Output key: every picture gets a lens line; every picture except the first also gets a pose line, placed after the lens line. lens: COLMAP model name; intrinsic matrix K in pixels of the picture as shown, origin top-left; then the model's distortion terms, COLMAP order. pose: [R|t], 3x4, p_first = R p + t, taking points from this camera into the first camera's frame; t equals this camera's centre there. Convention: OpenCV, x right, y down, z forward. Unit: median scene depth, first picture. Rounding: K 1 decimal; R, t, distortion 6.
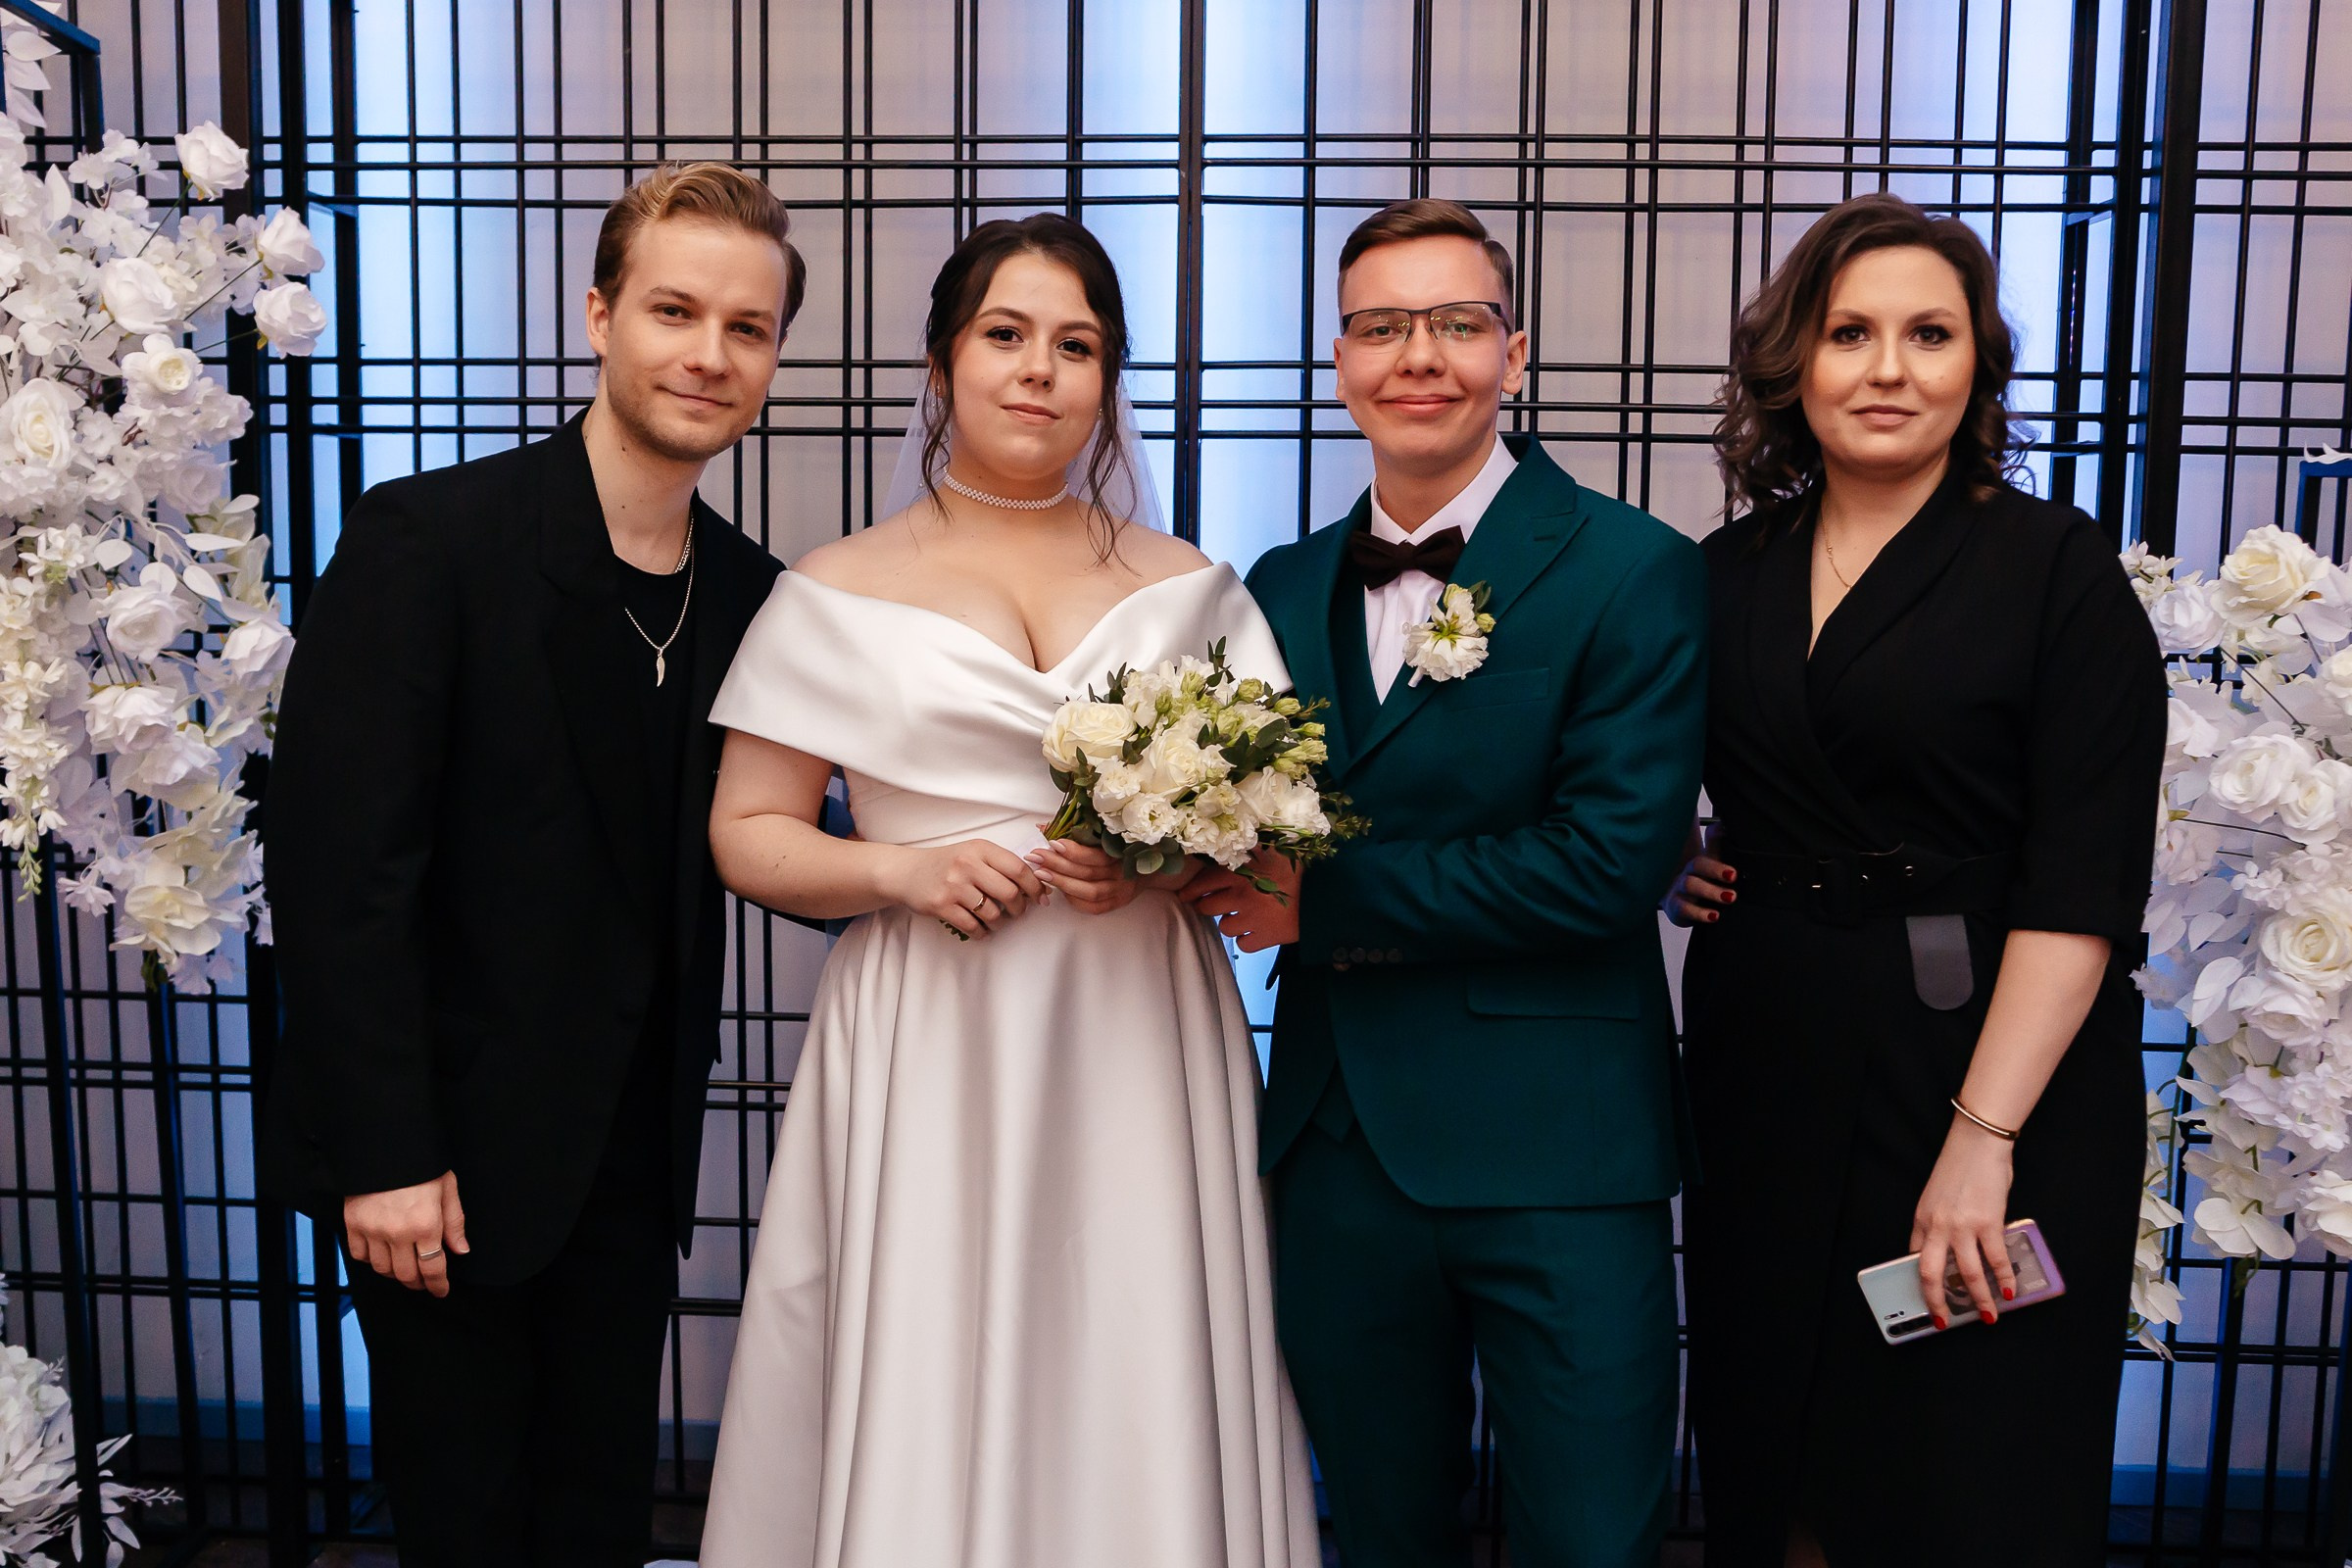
lens RADIAL K [[2240.8, 0, 1118.6], [0, 2240.8, 788.6], [0, 0, 1]] dist [-0.039330, 0.028024]
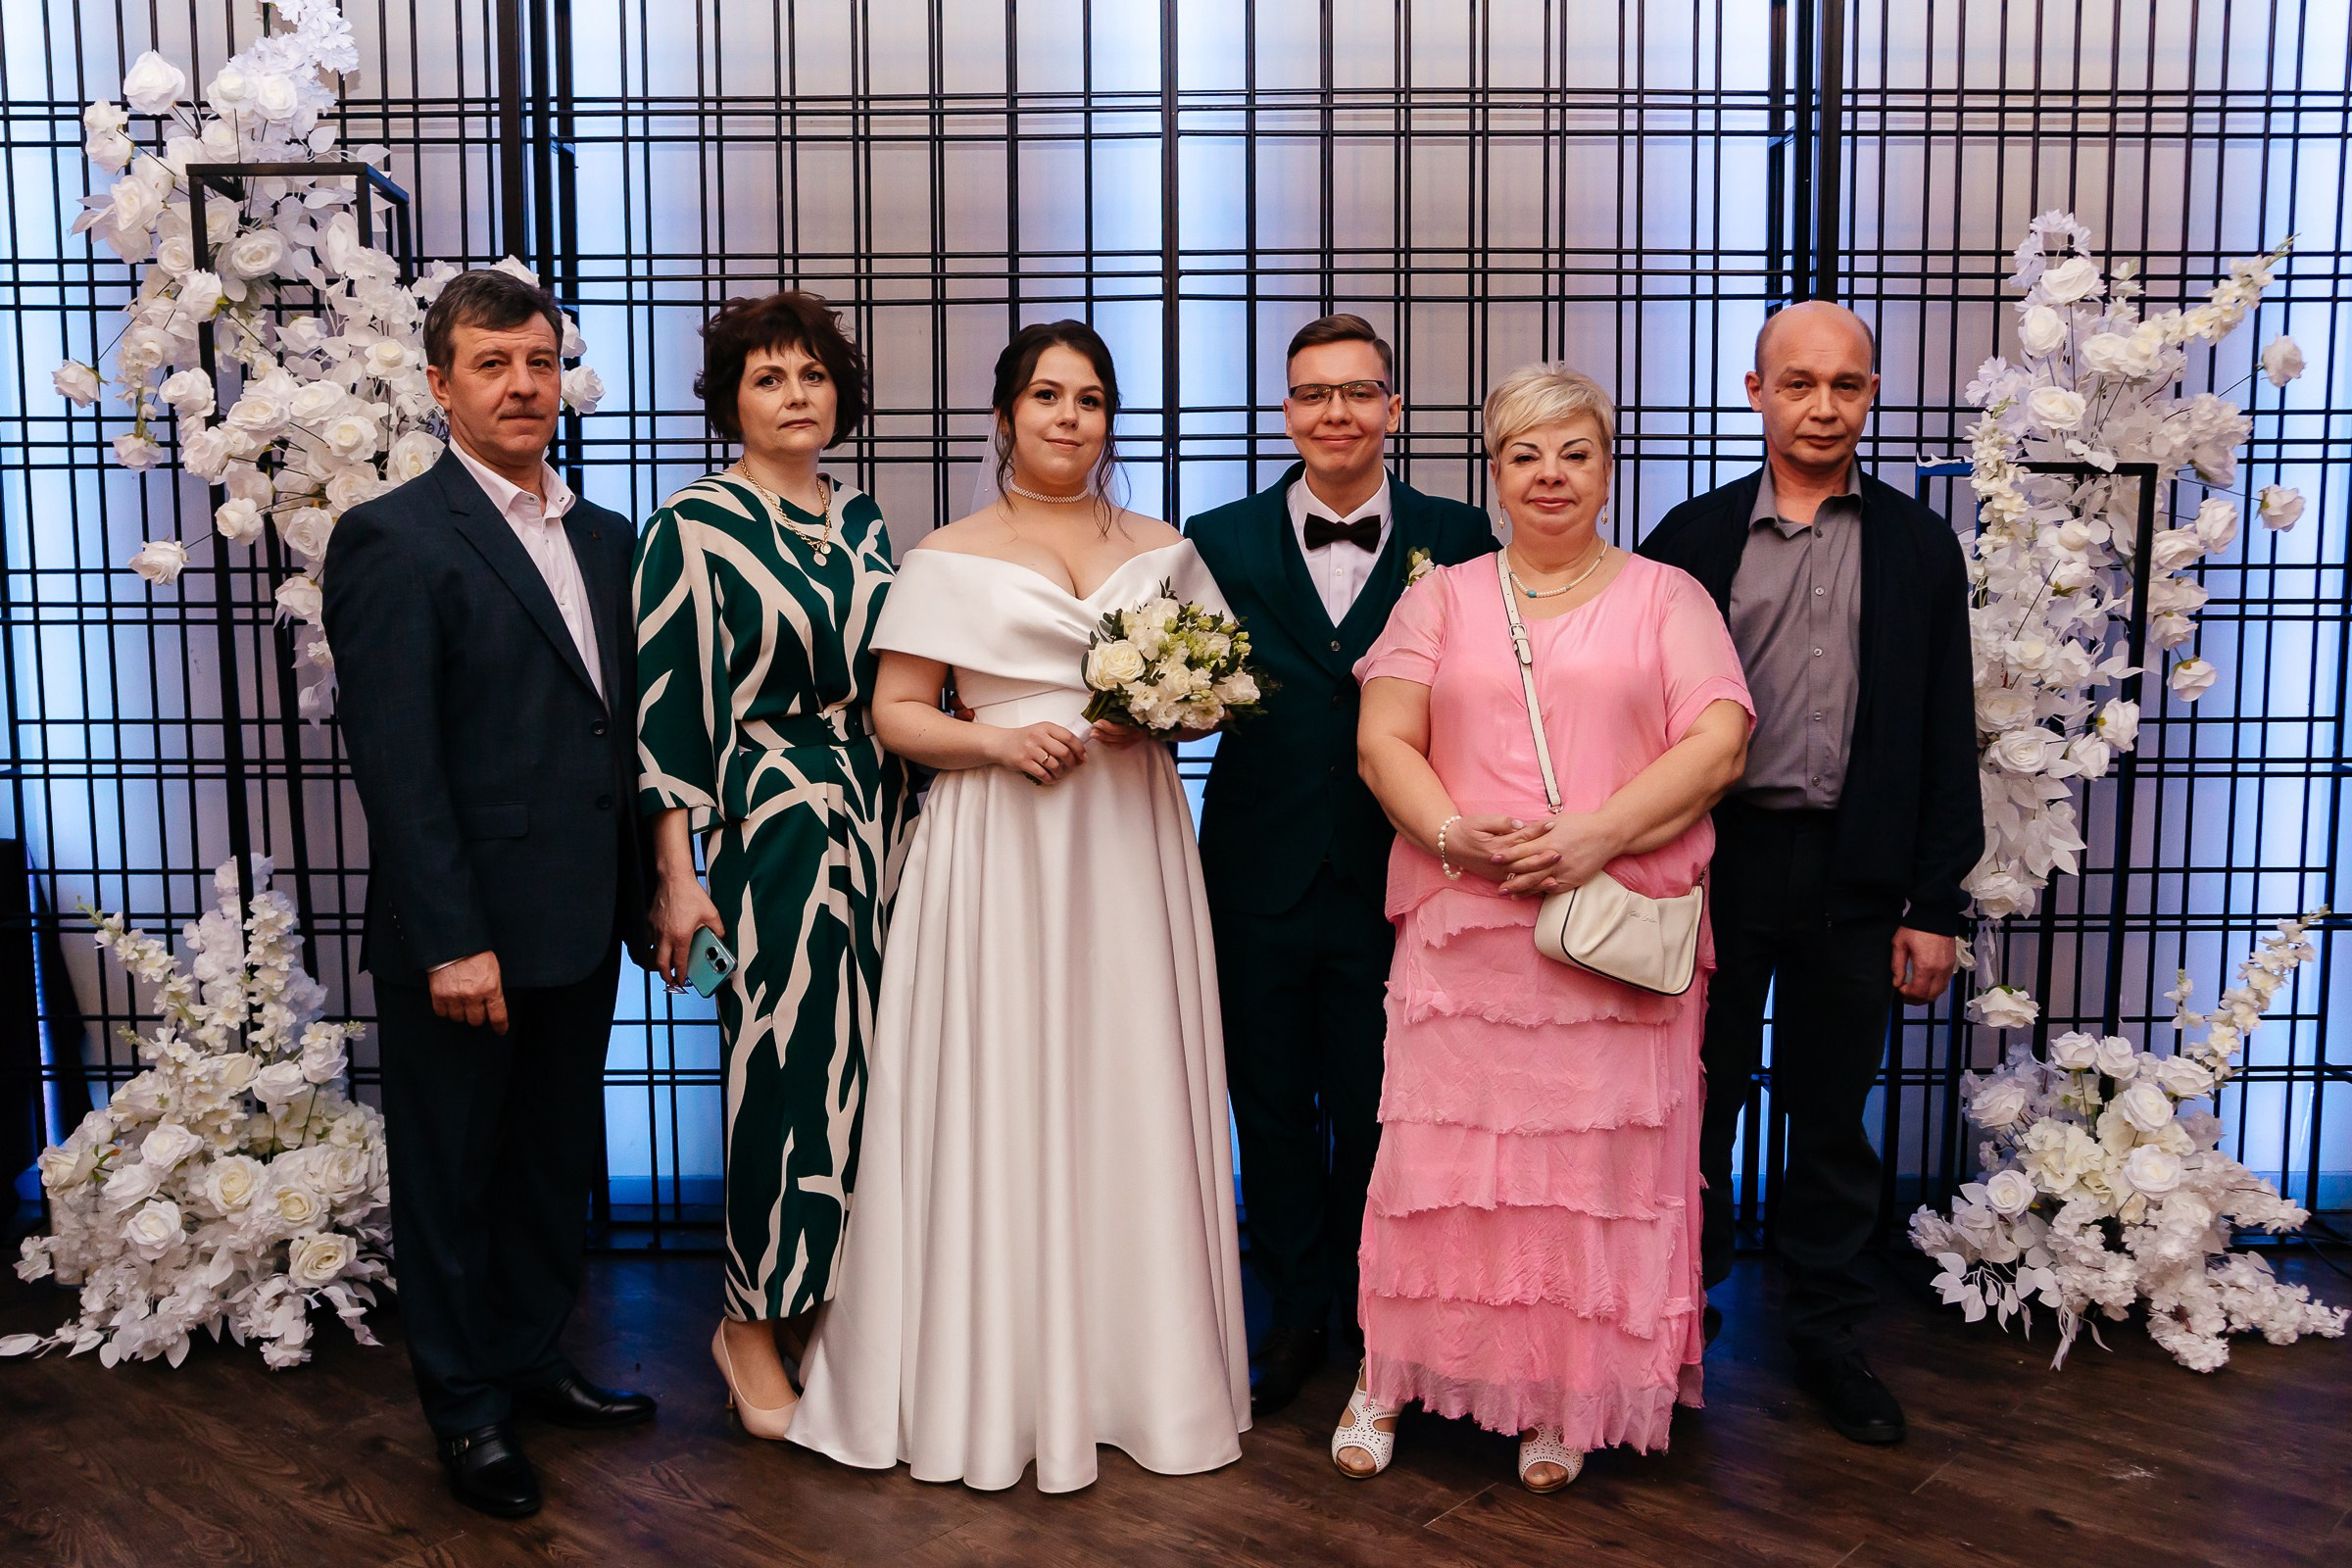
lens RADIAL K [[1989.4, 0, 1141.6], [0, 1989.4, 757.3], [0, 0, 1]] dist [-0.038114, -0.000844]
pose [[0.999067, -0.019571, 0.038509, -0.043102], [0.019771, 0.999793, -0.004837, 0.043164], [-0.038406, 0.005593, 0.999247, -0.295951]]
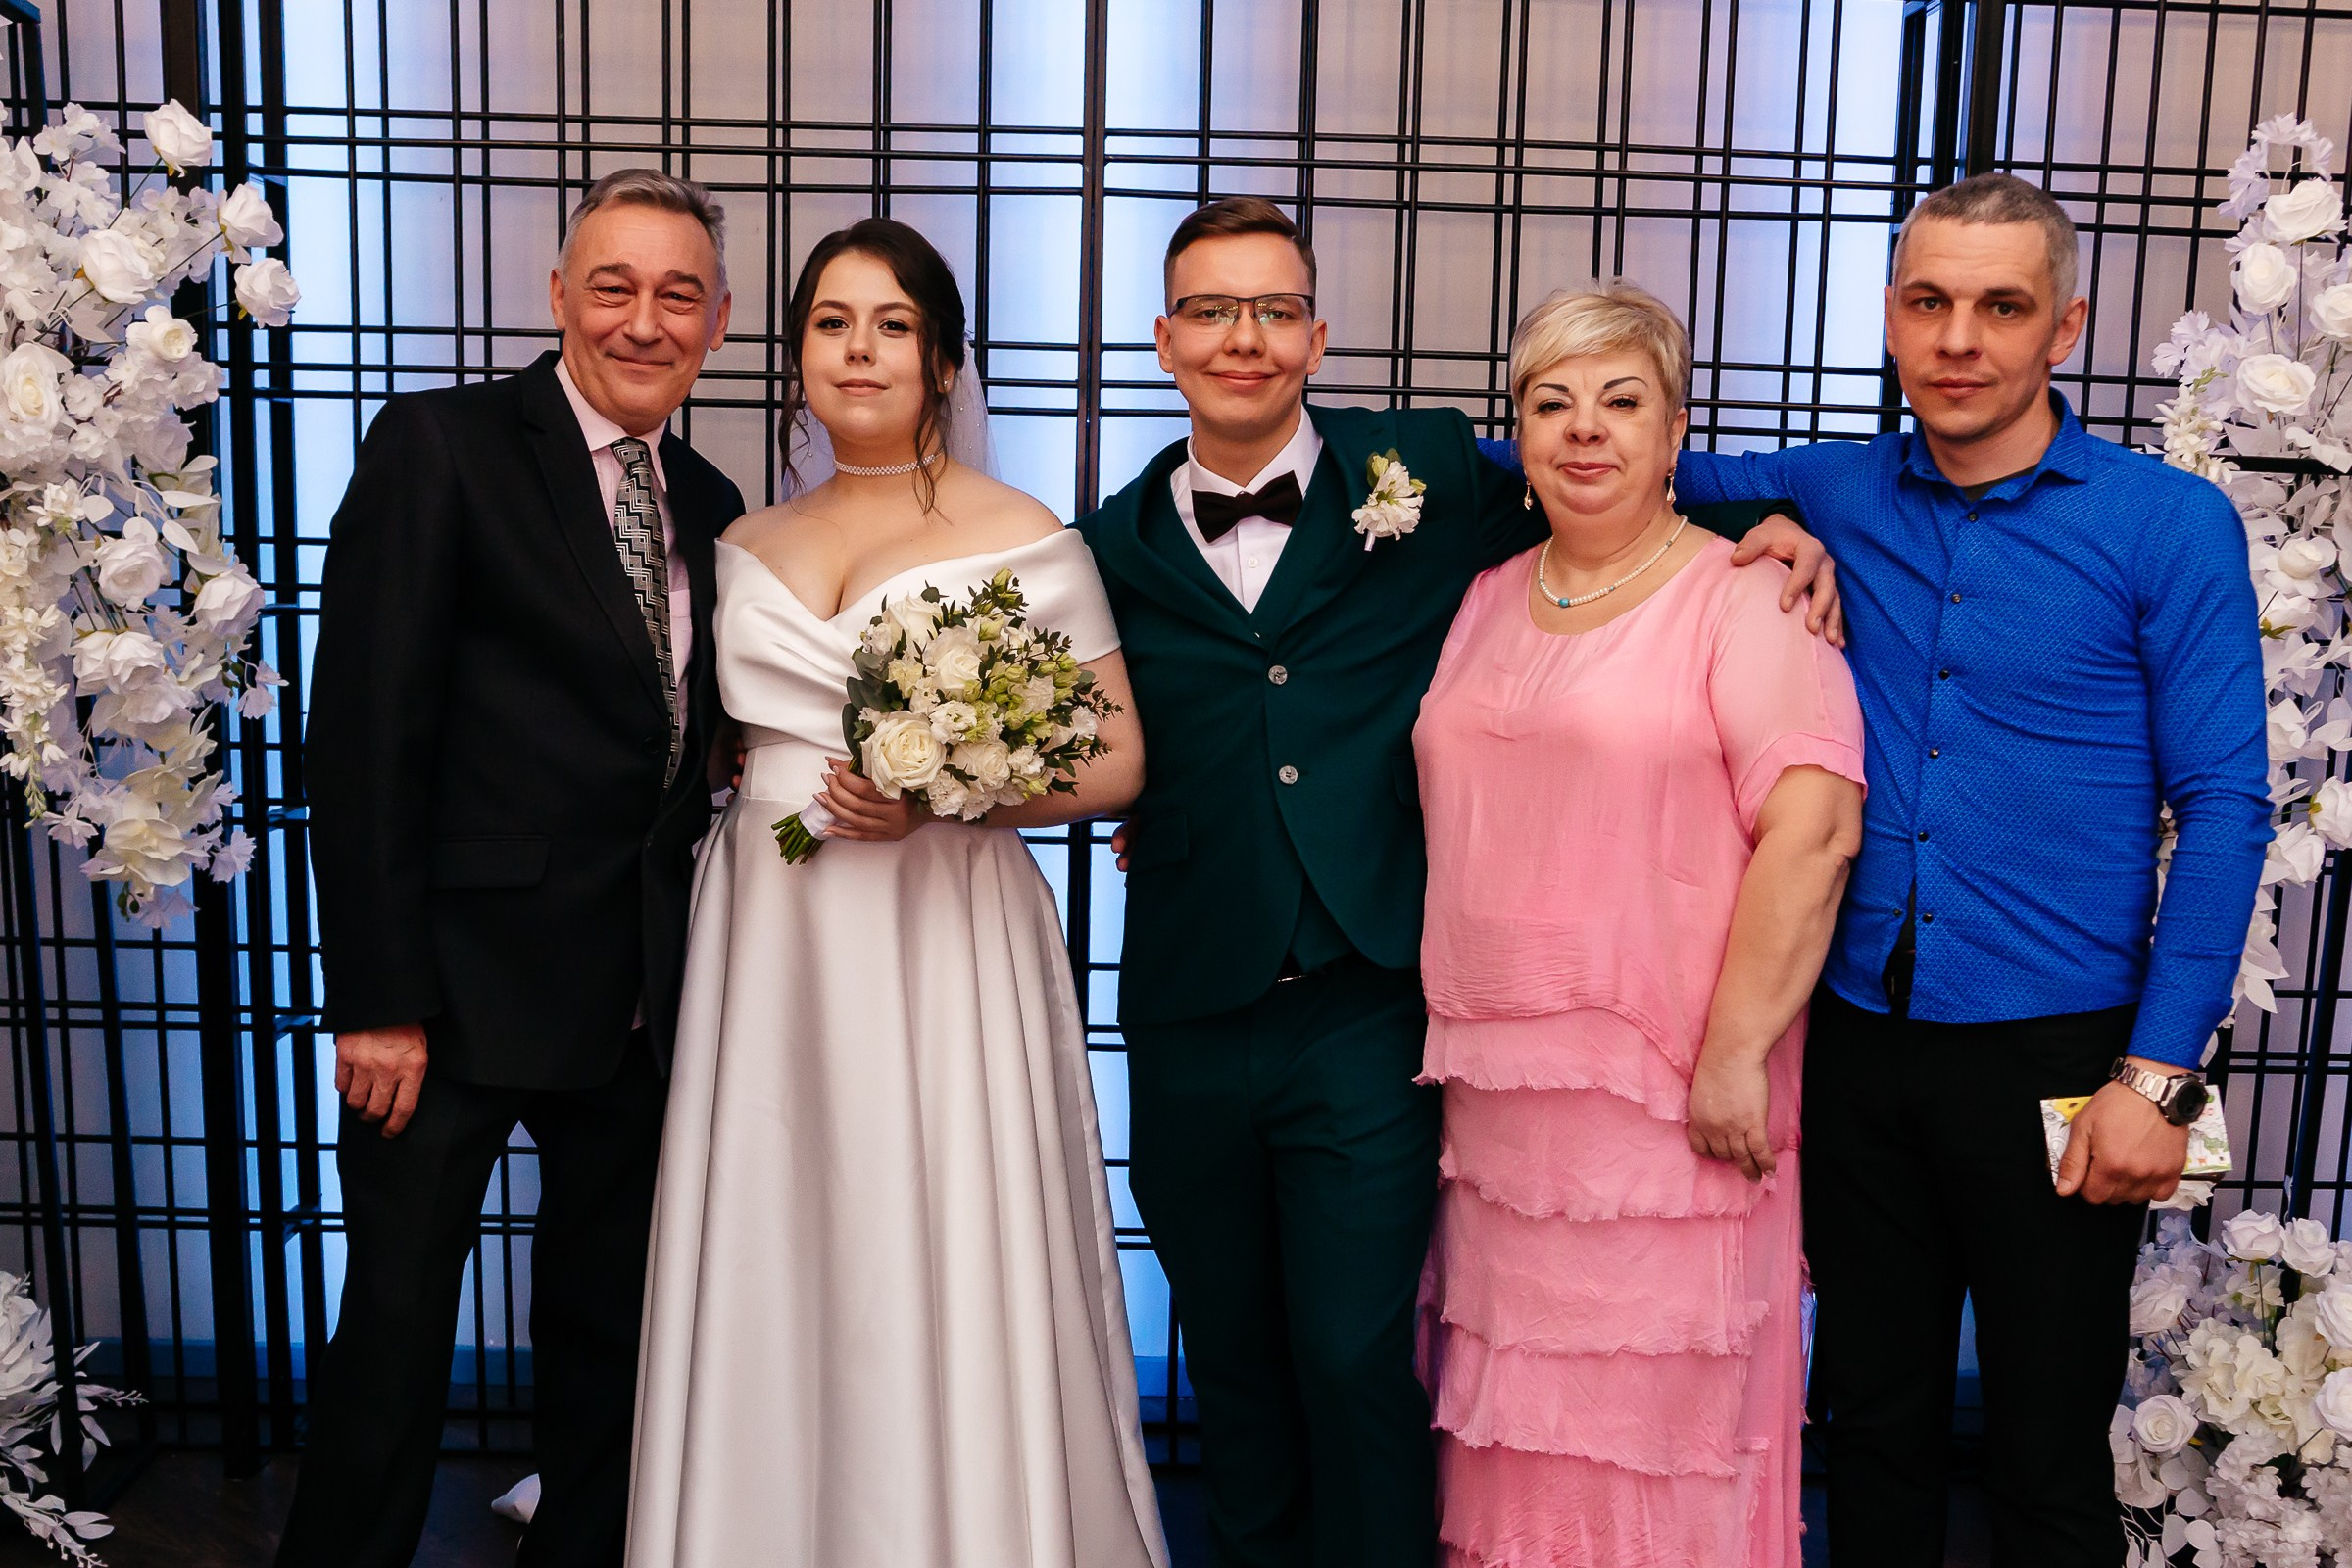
lens RADIAL K [[2430.1, 0, 1180.3], [0, 2430.1, 947.7], [0, 0, 1]] dist [-0.034614, 0.000000]
pose [[0.997012, 0.000997, 0.077235, -0.015951], [-0.005748, 0.998102, 0.061313, 0.027867], [-0.077027, -0.061573, 0.995126, -0.186246]]
